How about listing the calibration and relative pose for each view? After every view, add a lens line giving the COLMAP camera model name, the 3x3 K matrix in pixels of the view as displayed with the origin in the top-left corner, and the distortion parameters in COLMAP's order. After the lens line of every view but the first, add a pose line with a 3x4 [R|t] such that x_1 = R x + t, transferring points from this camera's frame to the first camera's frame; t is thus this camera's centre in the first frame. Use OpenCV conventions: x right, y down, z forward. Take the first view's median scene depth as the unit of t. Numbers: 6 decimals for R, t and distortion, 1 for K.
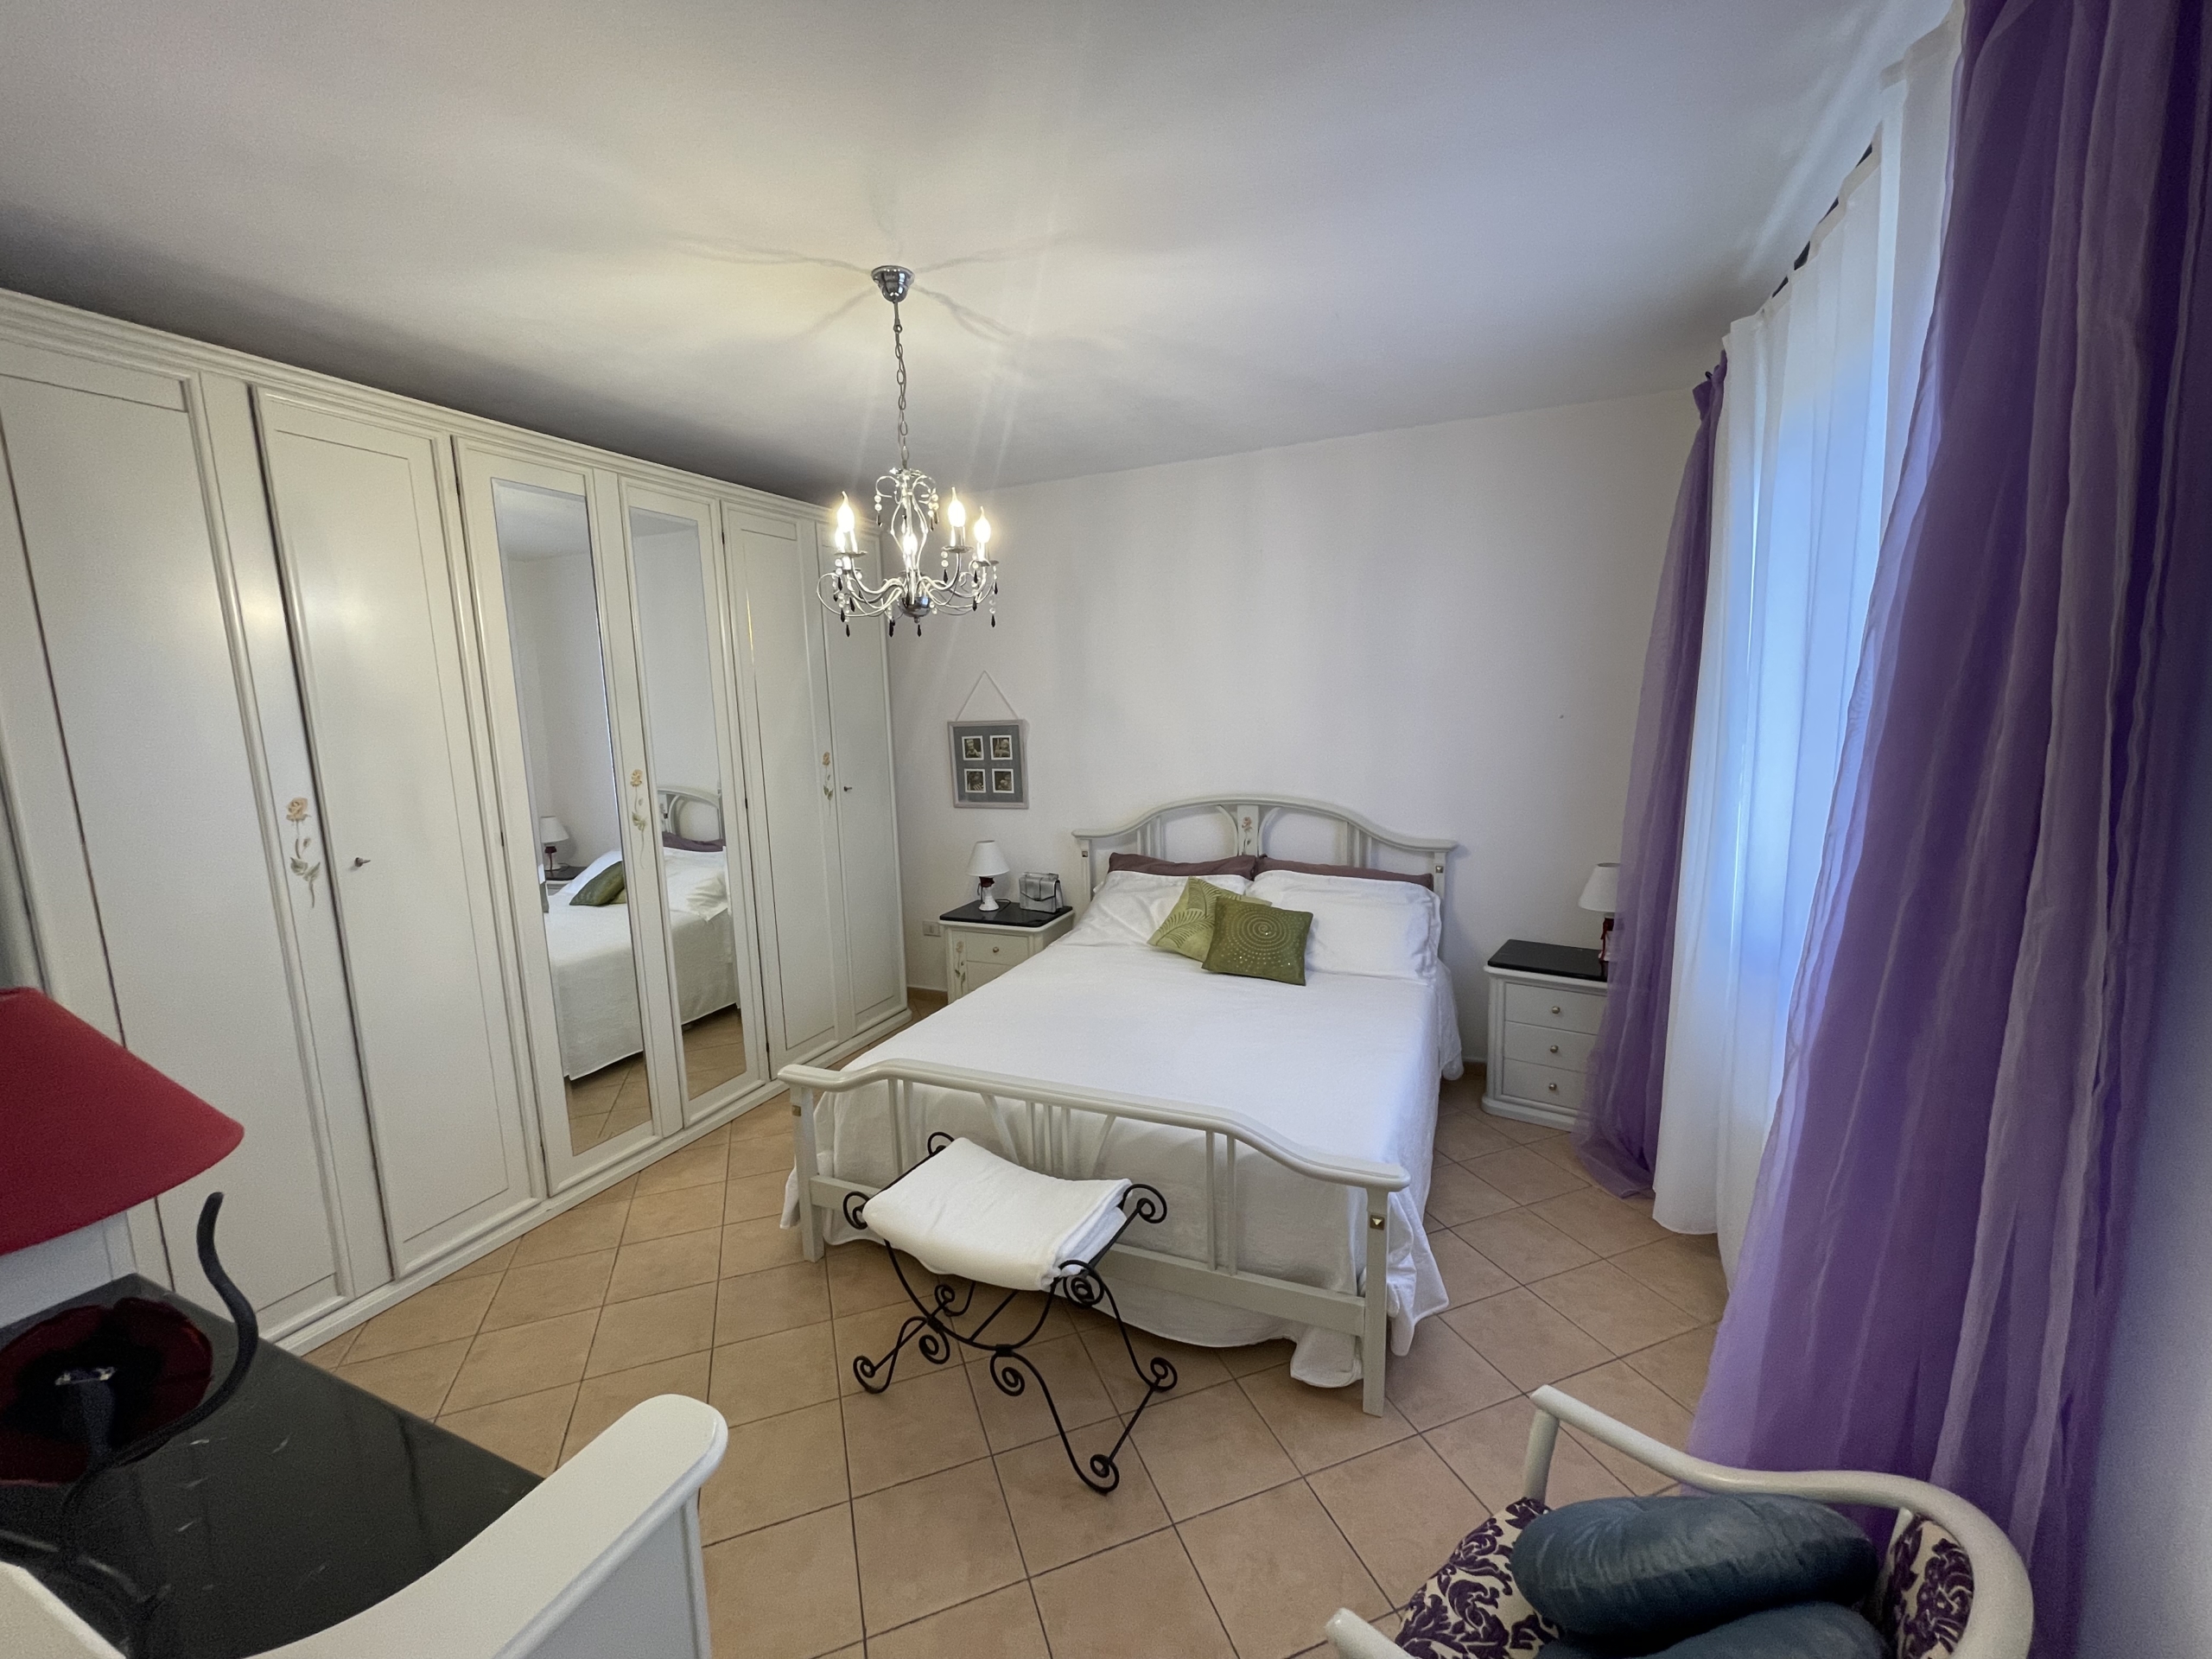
lens RADIAL K [[888.8, 0, 1098.7], [0, 888.8, 833.7], [0, 0, 1]] dist [0.001795, -0.000378]
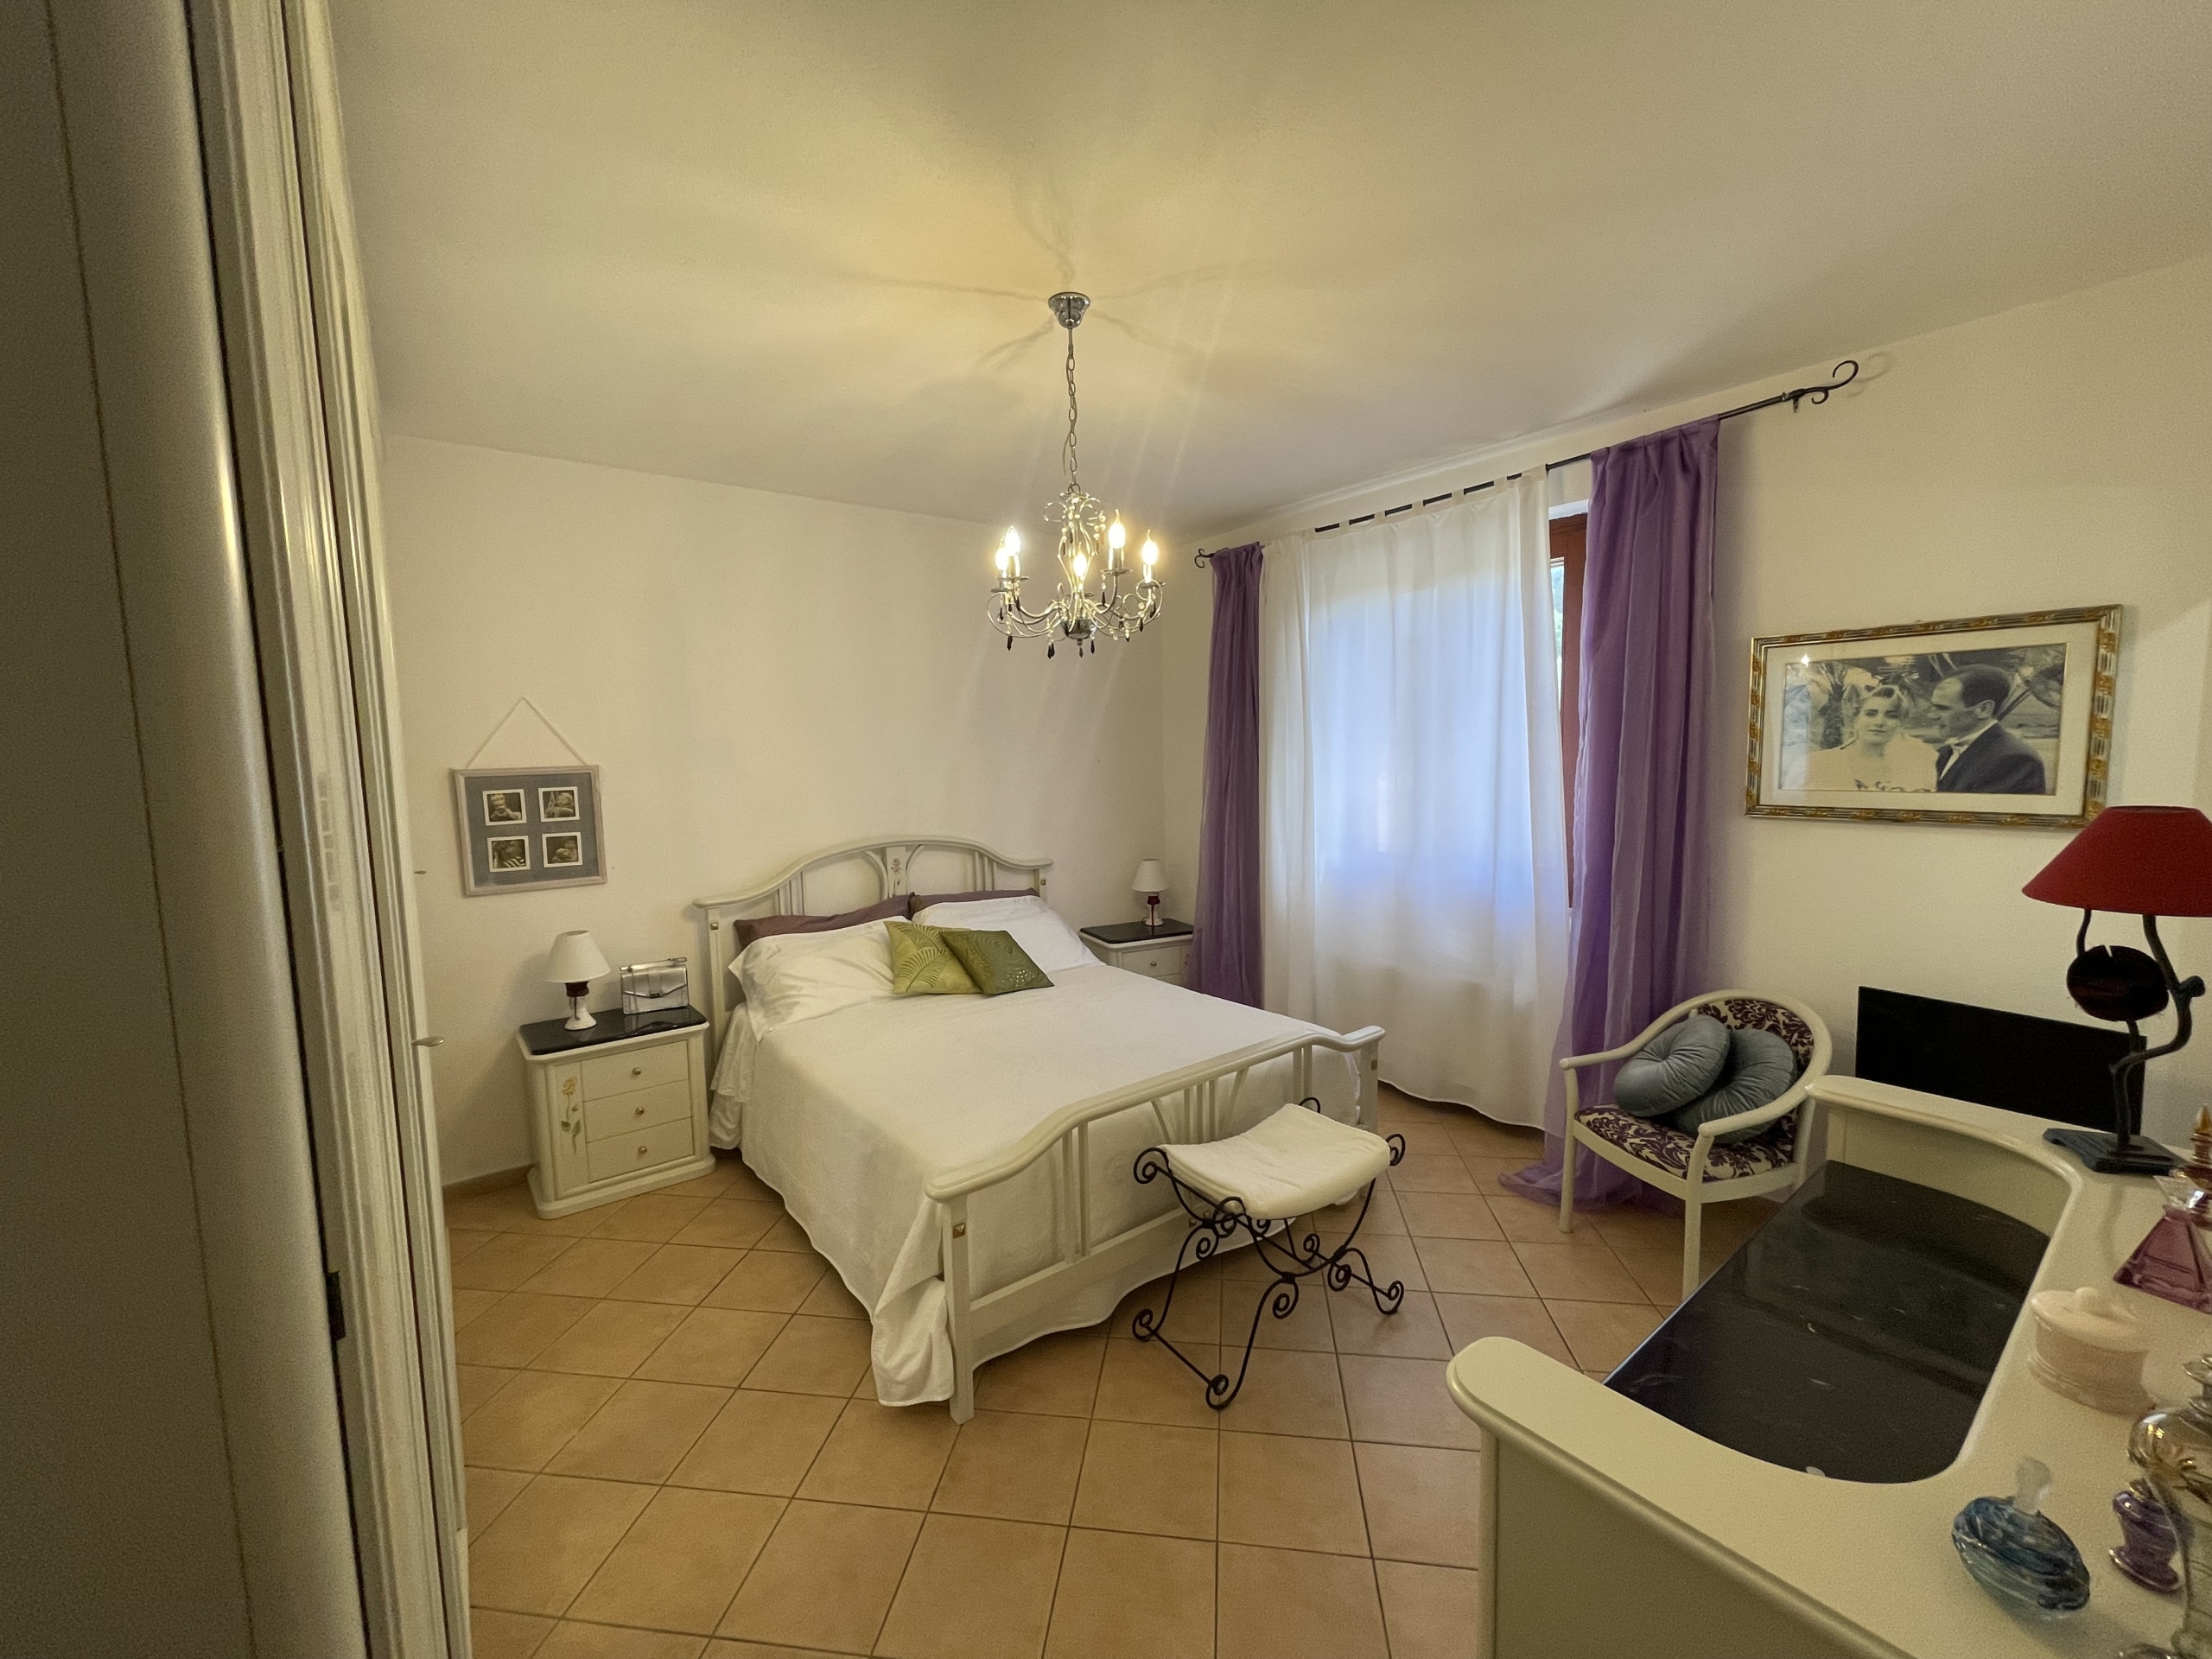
lens RADIAL K [[888.8, 0, 1098.7], [0, 888.8, 833.7], [0, 0, 1]] dist [0.001795, -0.000378]
pose [[0.464515, -0.063261, 0.883303, -0.563563], [0.133420, 0.991059, 0.000815, -0.014867], [-0.875457, 0.117472, 0.468802, 0.279894]]
